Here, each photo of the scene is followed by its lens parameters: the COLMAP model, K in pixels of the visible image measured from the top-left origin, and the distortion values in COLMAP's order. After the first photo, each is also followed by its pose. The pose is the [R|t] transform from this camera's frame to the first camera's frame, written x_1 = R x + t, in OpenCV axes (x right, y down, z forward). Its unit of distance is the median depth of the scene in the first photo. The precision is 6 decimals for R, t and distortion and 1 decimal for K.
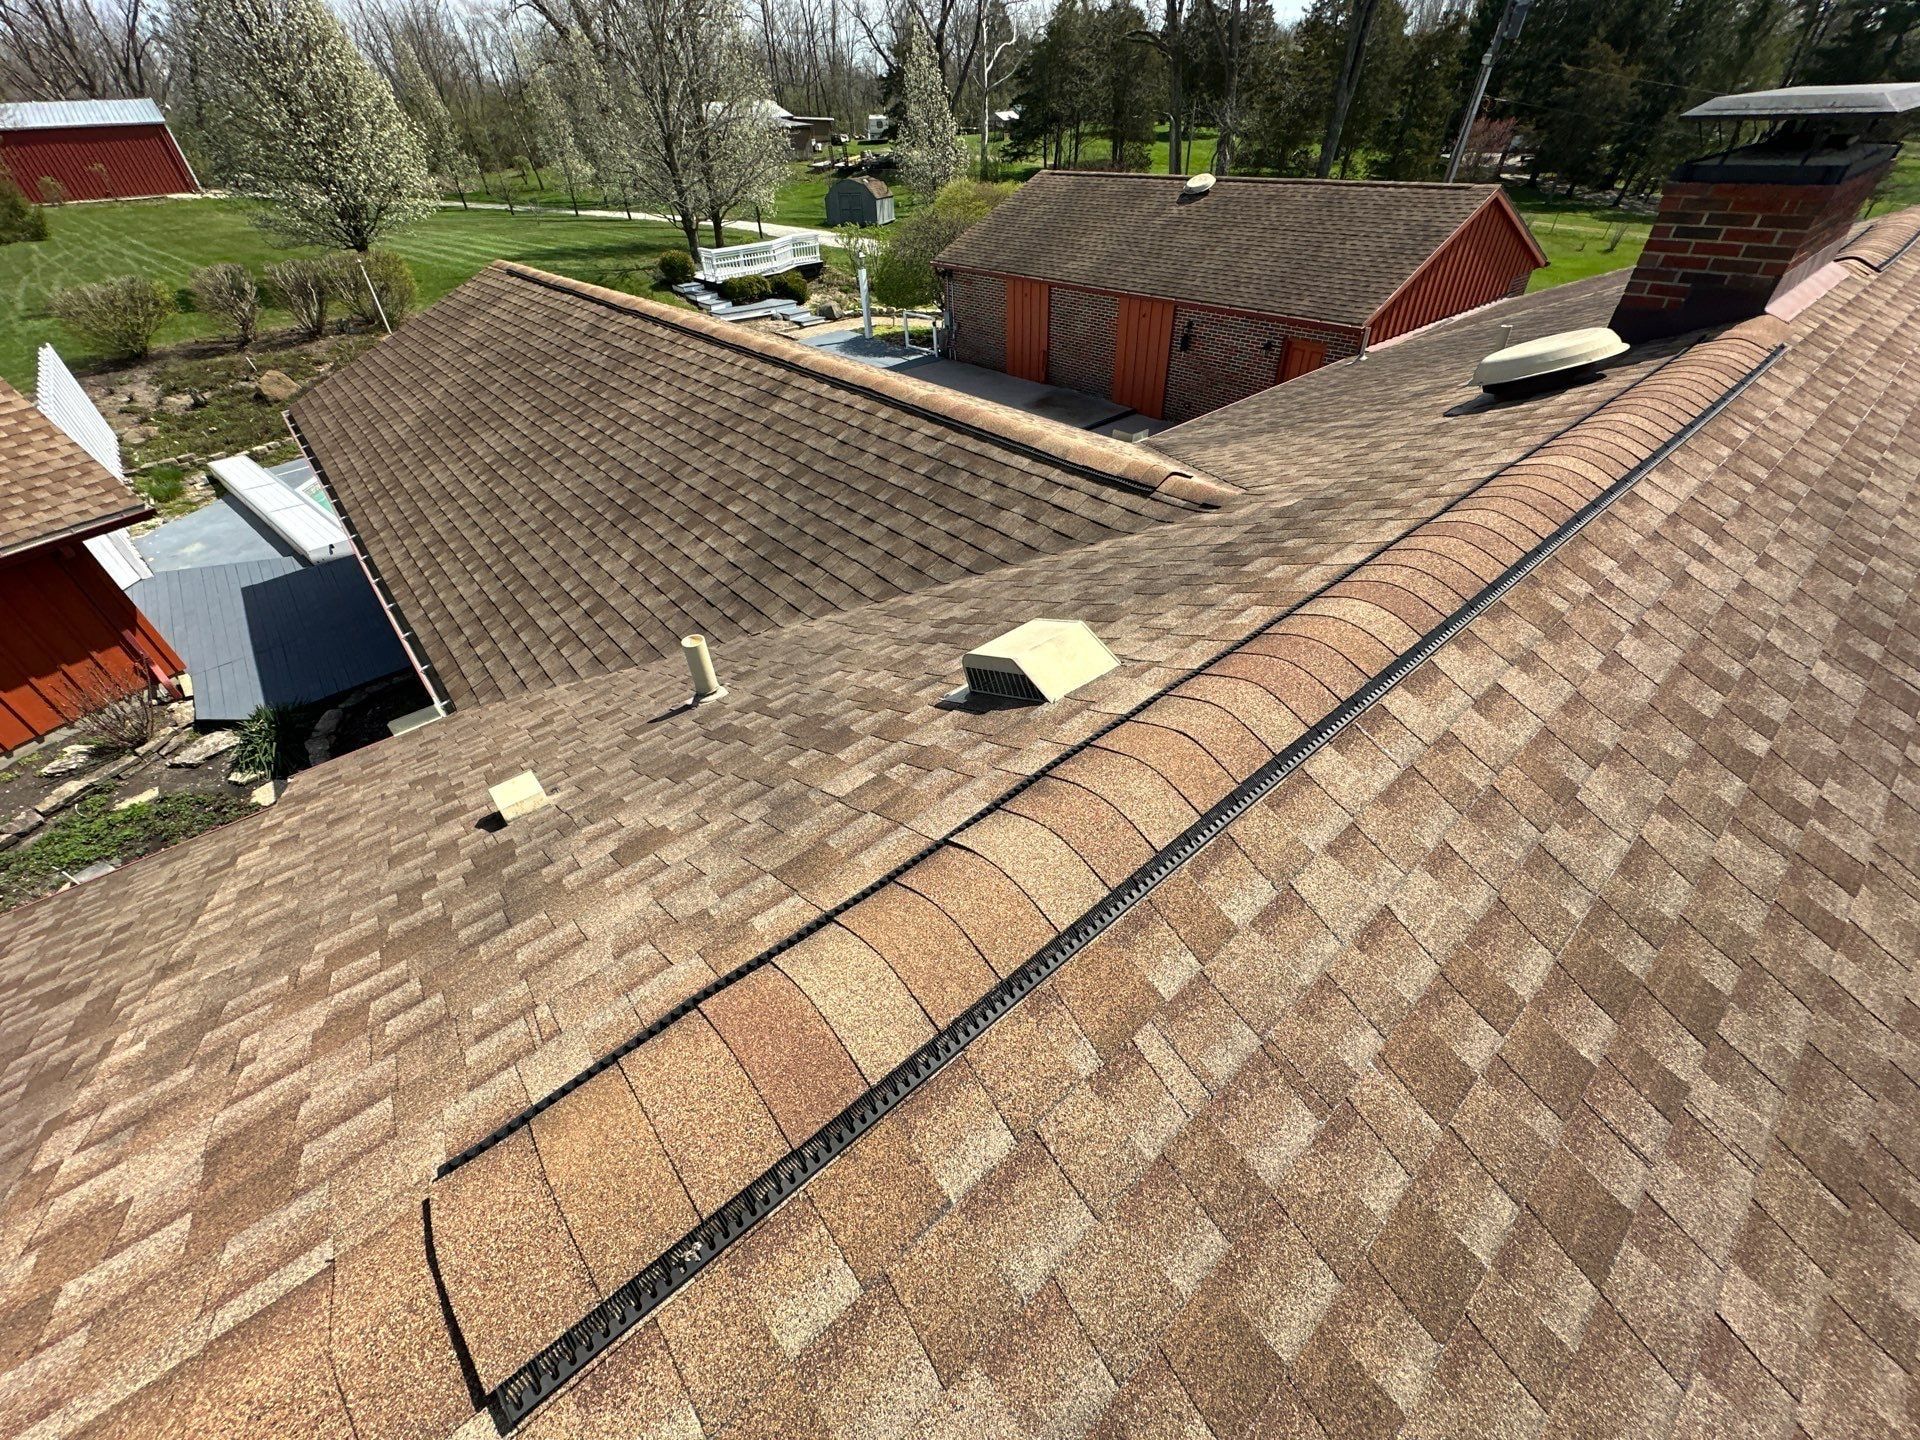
lens RADIAL K [[765.5, 0, 965.3], [0, 765.5, 718.9], [0, 0, 1]] dist [-0.001765, 0.000019]
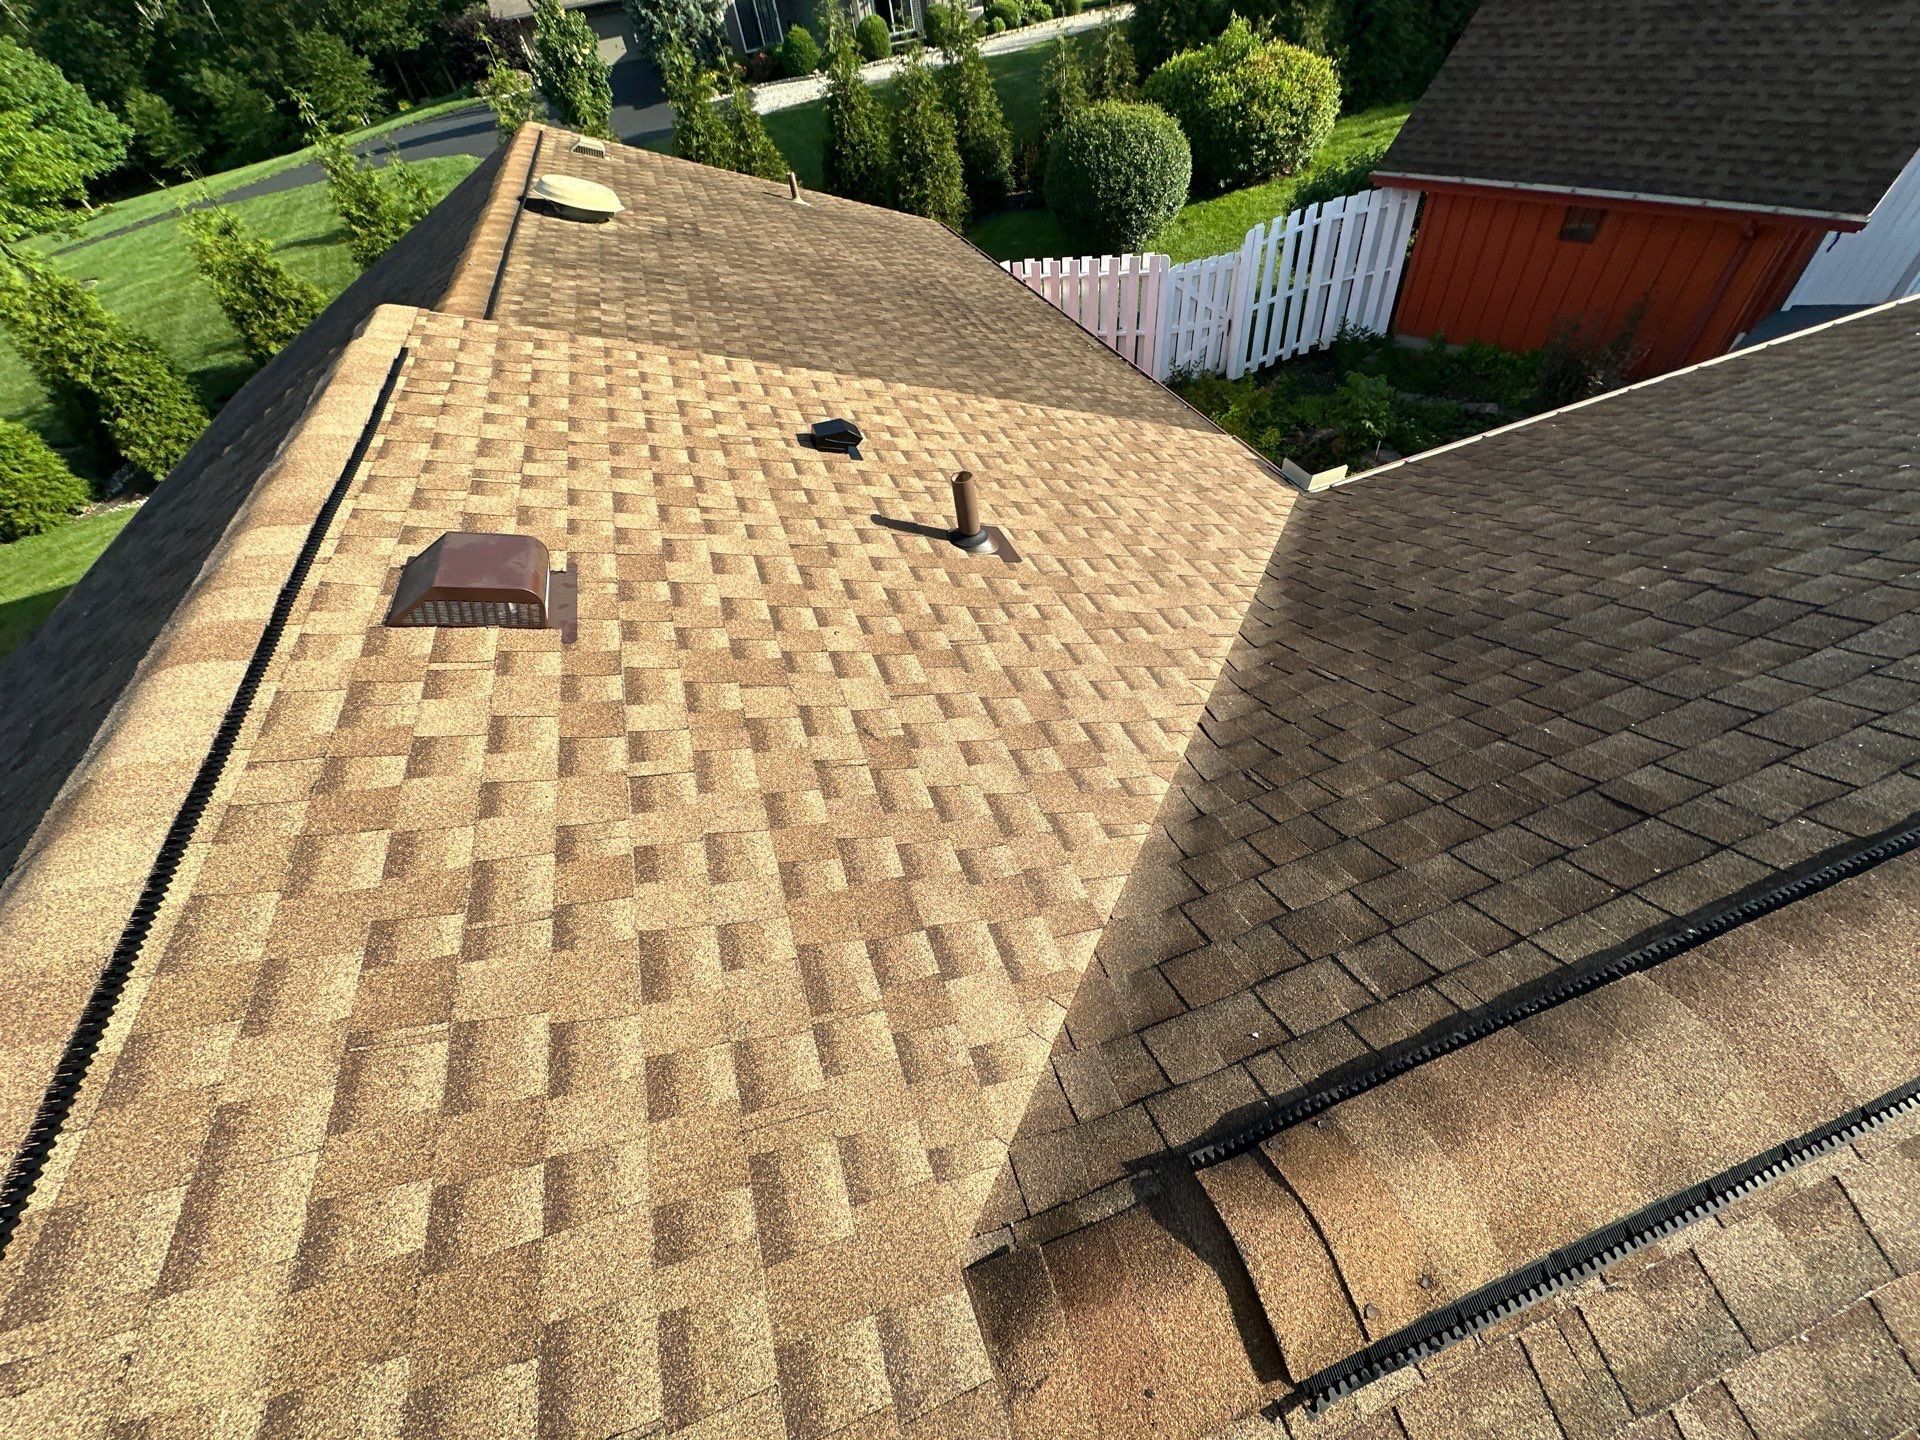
lens RADIAL K [[760.6, 0, 959.5], [0, 760.6, 716.6], [0, 0, 1]] dist [-0.001895, 0.000228]
pose [[-0.359343, 0.738706, -0.570251, 0.295625], [-0.469939, 0.384691, 0.794463, -0.529688], [0.806244, 0.553468, 0.208910, 0.680367]]
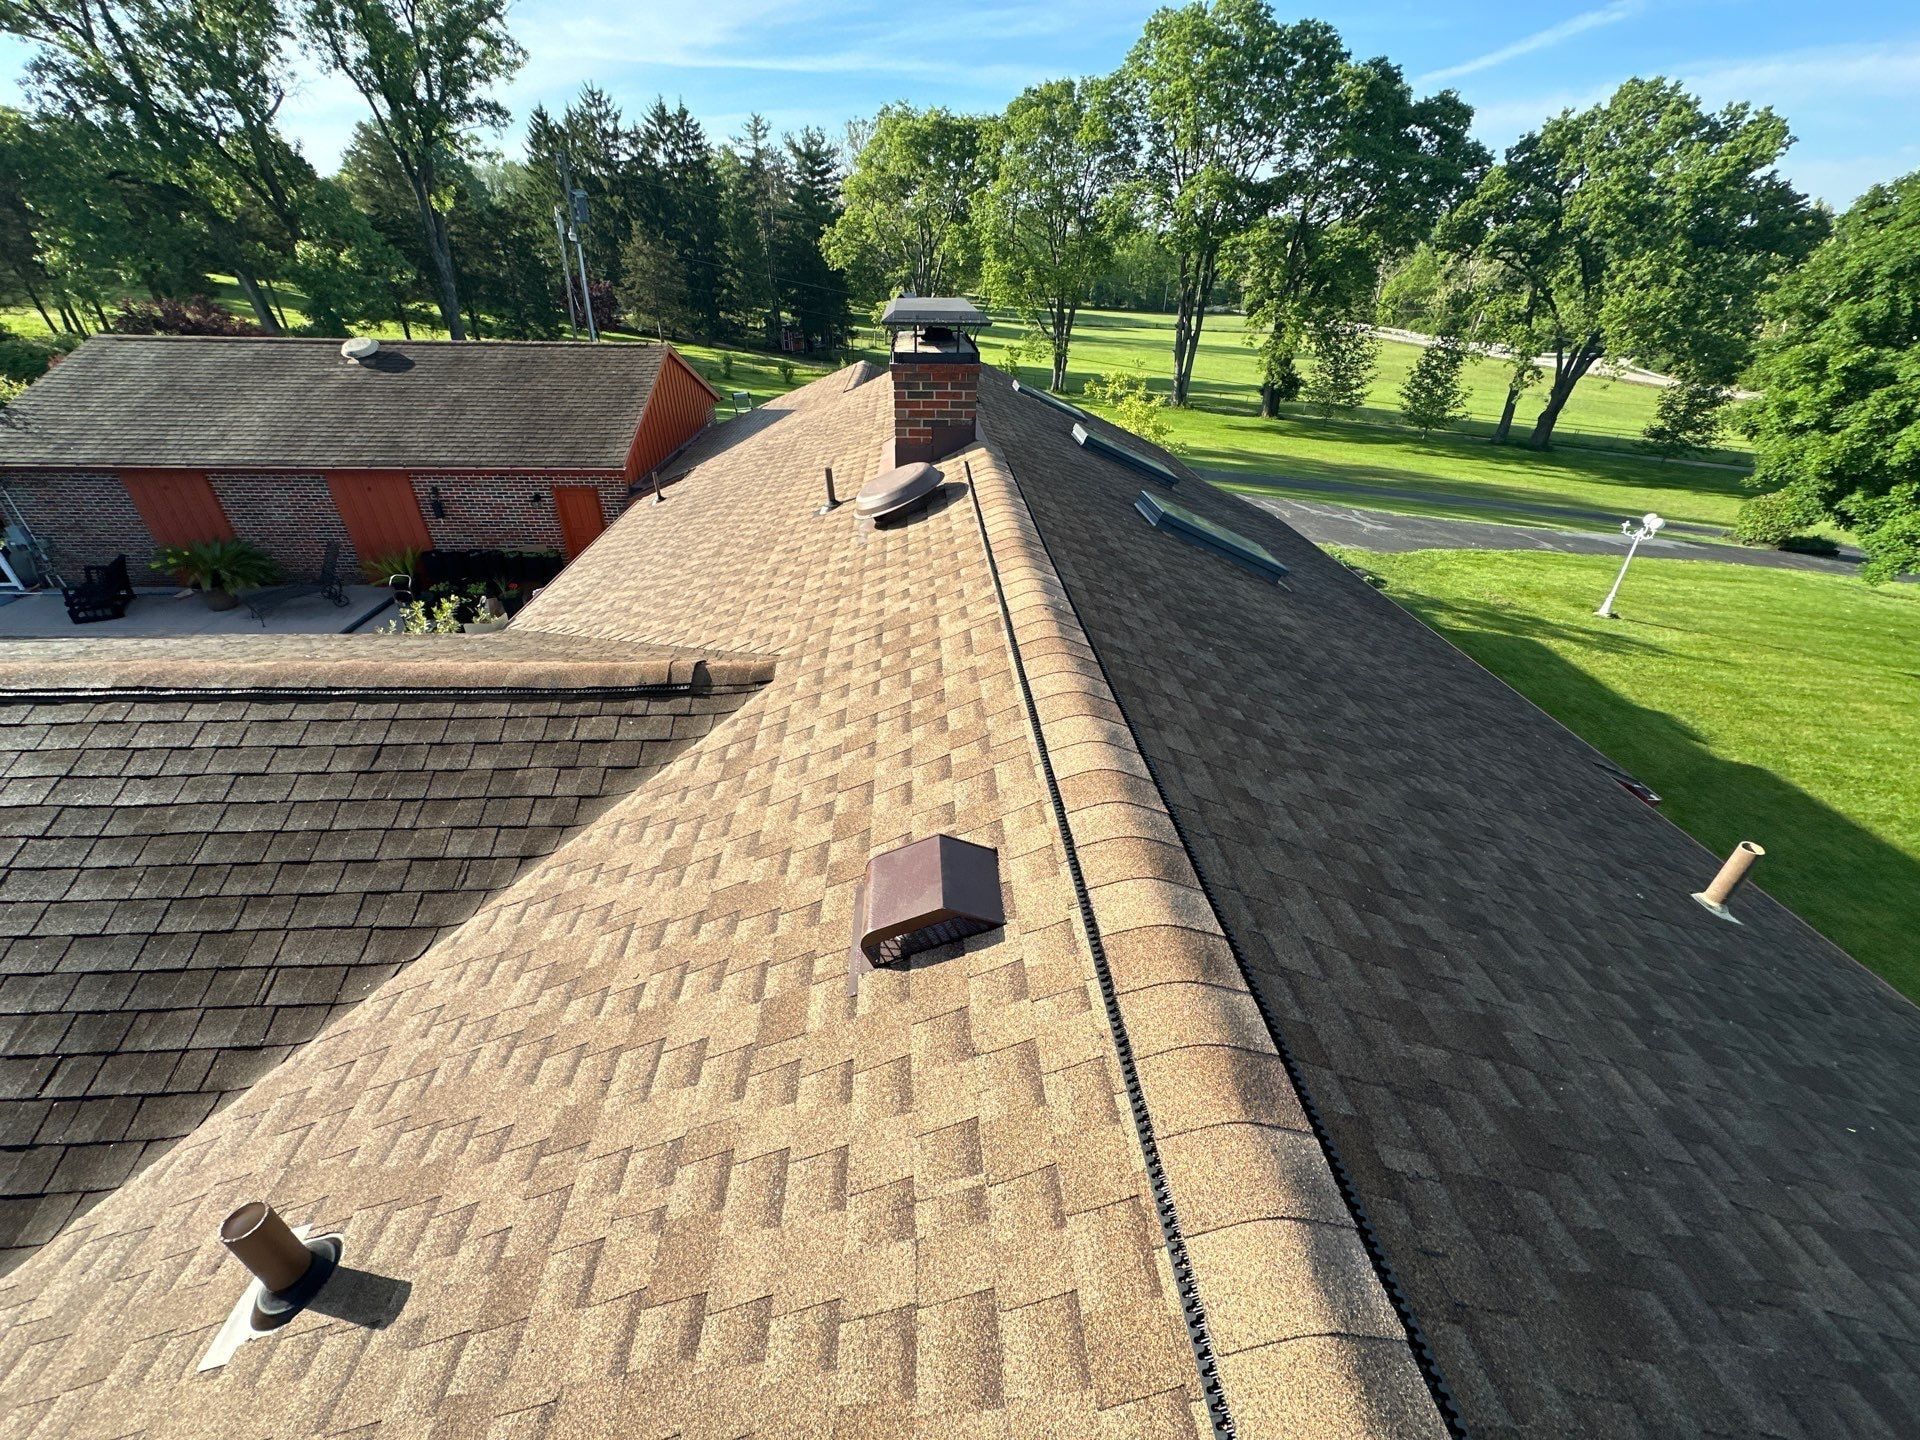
lens RADIAL K [[760.6, 0, 959.5], [0, 760.6, 716.6], [0, 0, 1]] dist [-0.001895, 0.000228]
pose [[0.610591, -0.370260, 0.700062, -0.203537], [0.464176, 0.883539, 0.062447, -0.154879], [-0.641653, 0.286822, 0.711347, 0.112765]]
